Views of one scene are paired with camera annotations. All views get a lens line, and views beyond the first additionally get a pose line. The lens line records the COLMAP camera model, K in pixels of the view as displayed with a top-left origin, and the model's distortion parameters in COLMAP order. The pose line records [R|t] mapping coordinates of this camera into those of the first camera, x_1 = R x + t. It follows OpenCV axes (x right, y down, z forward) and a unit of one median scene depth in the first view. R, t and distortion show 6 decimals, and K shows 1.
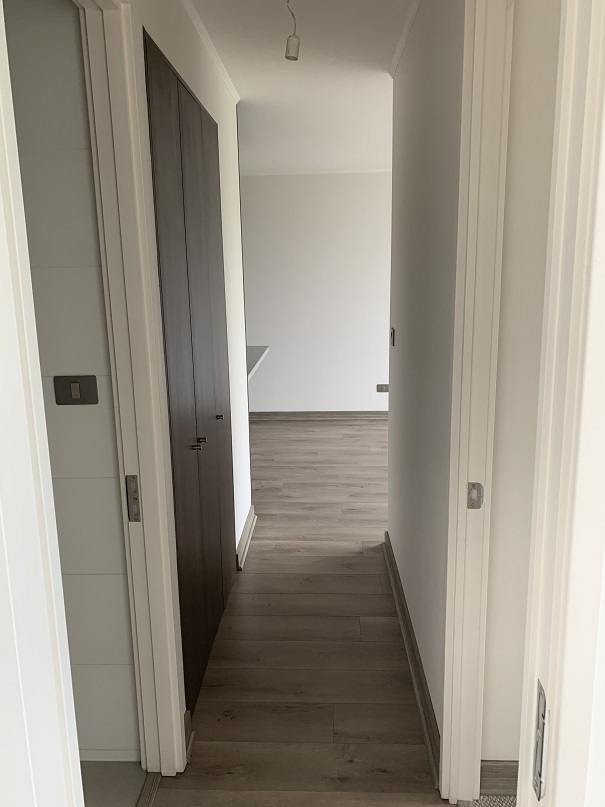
lens RADIAL K [[612.1, 0, 301.5], [0, 612.1, 401.3], [0, 0, 1]] dist [0.028018, -0.034441]
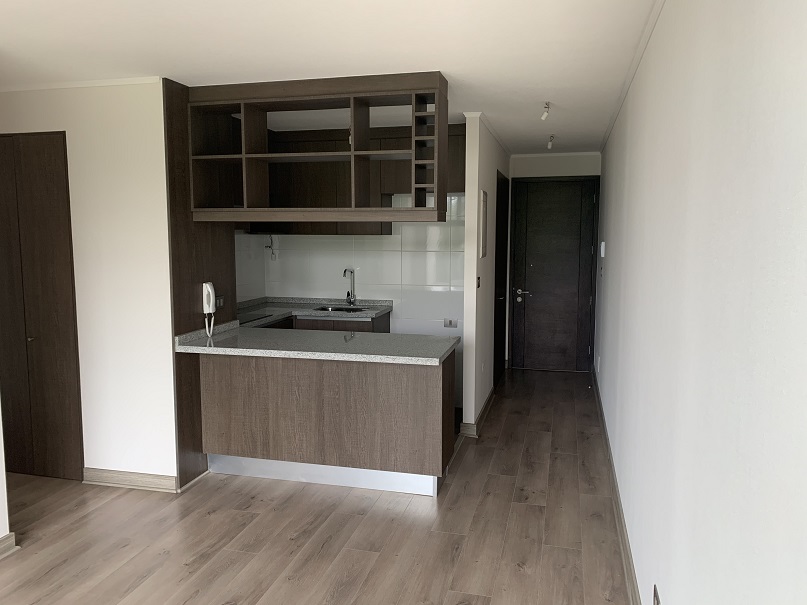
lens RADIAL K [[612.1, 0, 407.1], [0, 612.1, 302.2], [0, 0, 1]] dist [0.028018, -0.034441]
pose [[-0.210104, 0.127405, -0.969342, 0.711296], [-0.204785, 0.963744, 0.171056, -0.321962], [0.955991, 0.234446, -0.176396, 1.373755]]
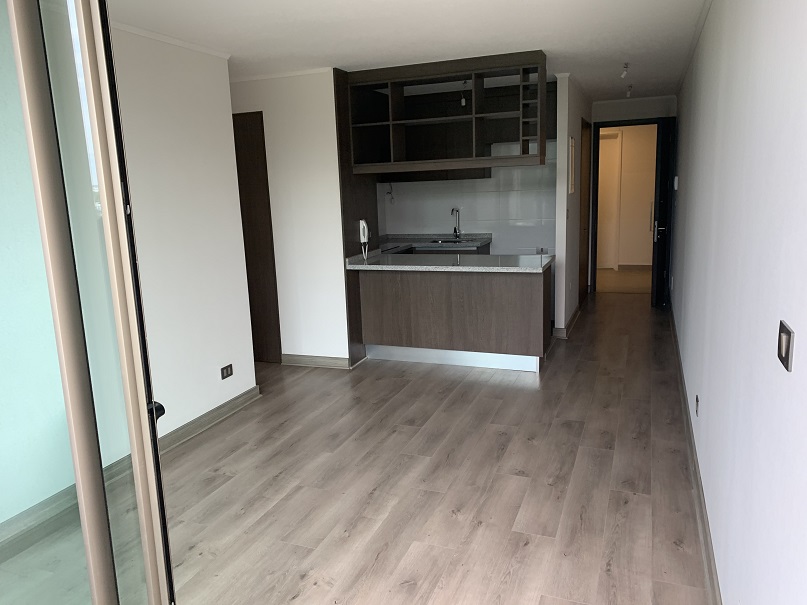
lens RADIAL K [[612.1, 0, 388.2], [0, 612.1, 300.8], [0, 0, 1]] dist [0.028018, -0.034441]
pose [[-0.343901, 0.207933, -0.915694, 1.049523], [-0.151489, 0.950114, 0.272643, -0.320545], [0.926706, 0.232480, -0.295245, 1.372076]]
